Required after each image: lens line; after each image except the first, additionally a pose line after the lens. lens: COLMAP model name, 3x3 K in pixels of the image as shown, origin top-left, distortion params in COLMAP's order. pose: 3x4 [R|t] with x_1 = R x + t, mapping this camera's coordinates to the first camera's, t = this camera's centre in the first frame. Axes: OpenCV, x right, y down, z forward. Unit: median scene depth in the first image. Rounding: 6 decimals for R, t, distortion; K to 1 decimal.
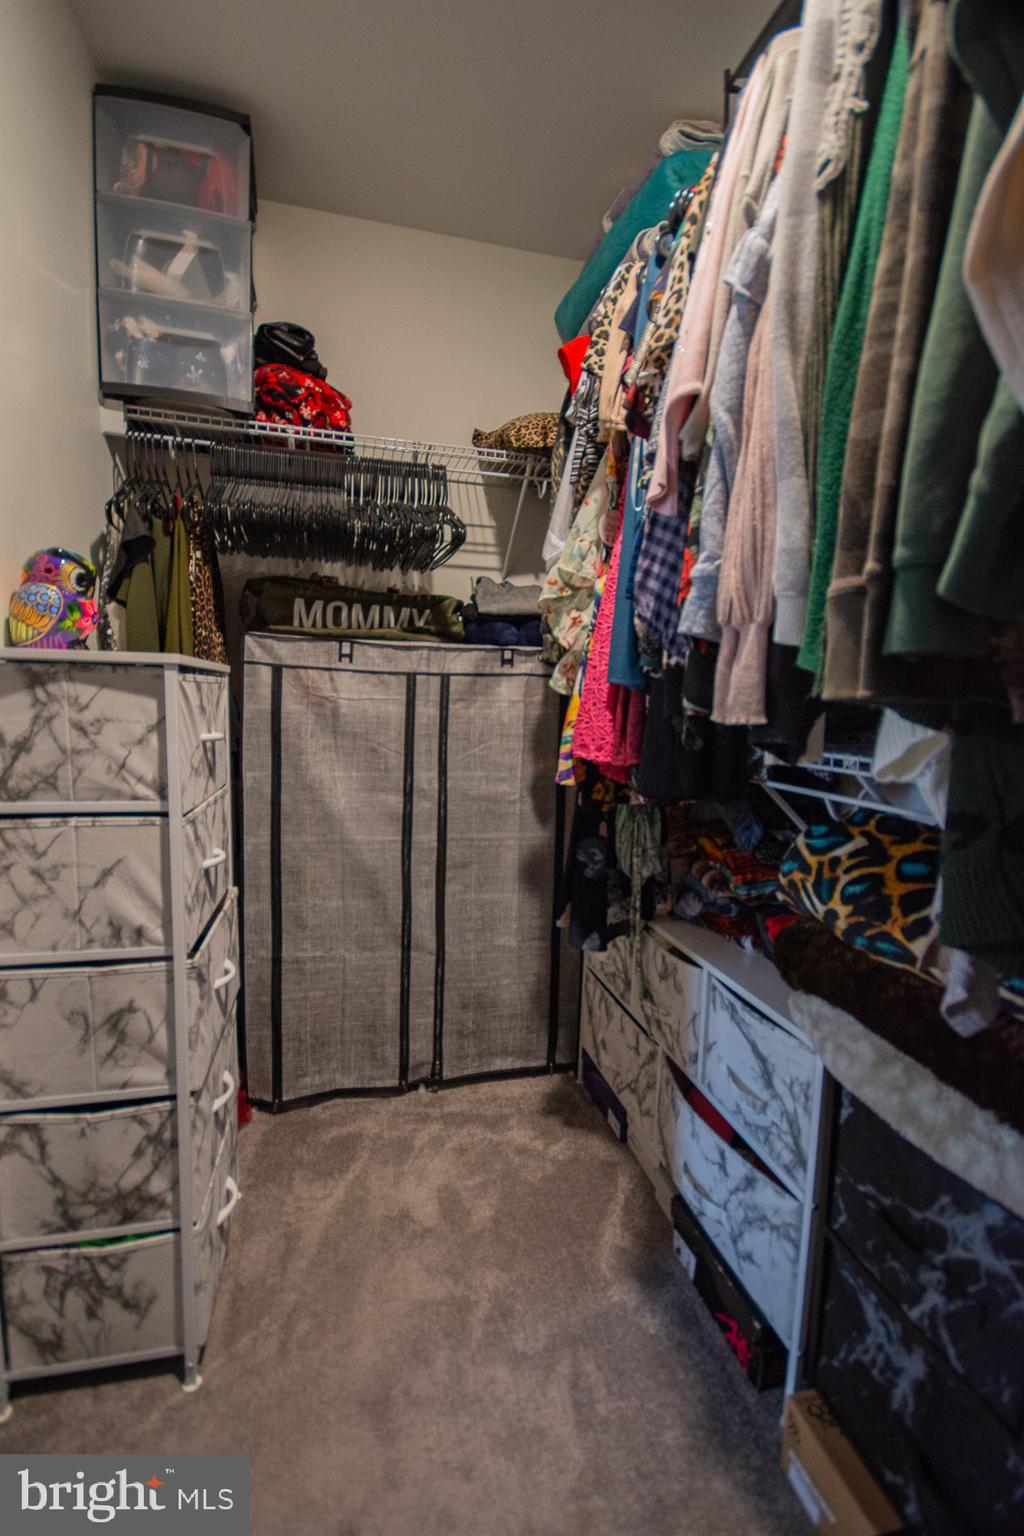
lens RADIAL K [[685.4, 0, 512.0], [0, 685.4, 768.0], [0, 0, 1]] dist [-0.003471, -0.000359]
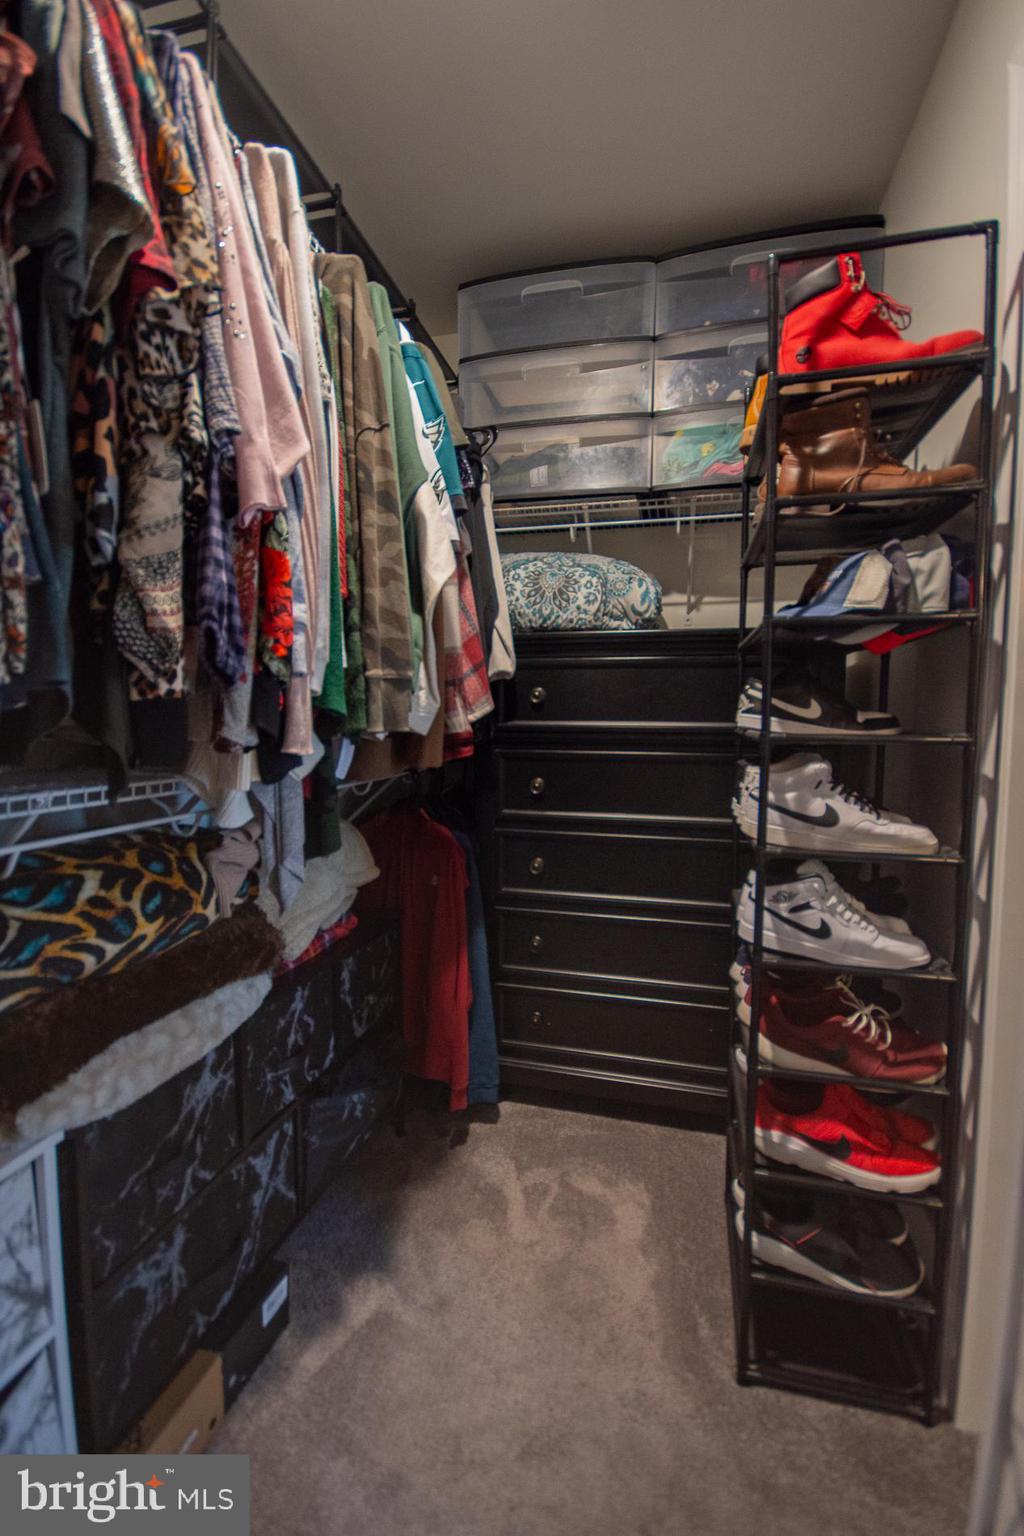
lens RADIAL K [[685.4, 0, 512.0], [0, 685.4, 768.0], [0, 0, 1]] dist [-0.003471, -0.000359]
pose [[-0.880855, -0.081792, 0.466266, -0.464301], [0.008000, 0.982248, 0.187419, -0.222321], [-0.473318, 0.168819, -0.864563, 1.602823]]
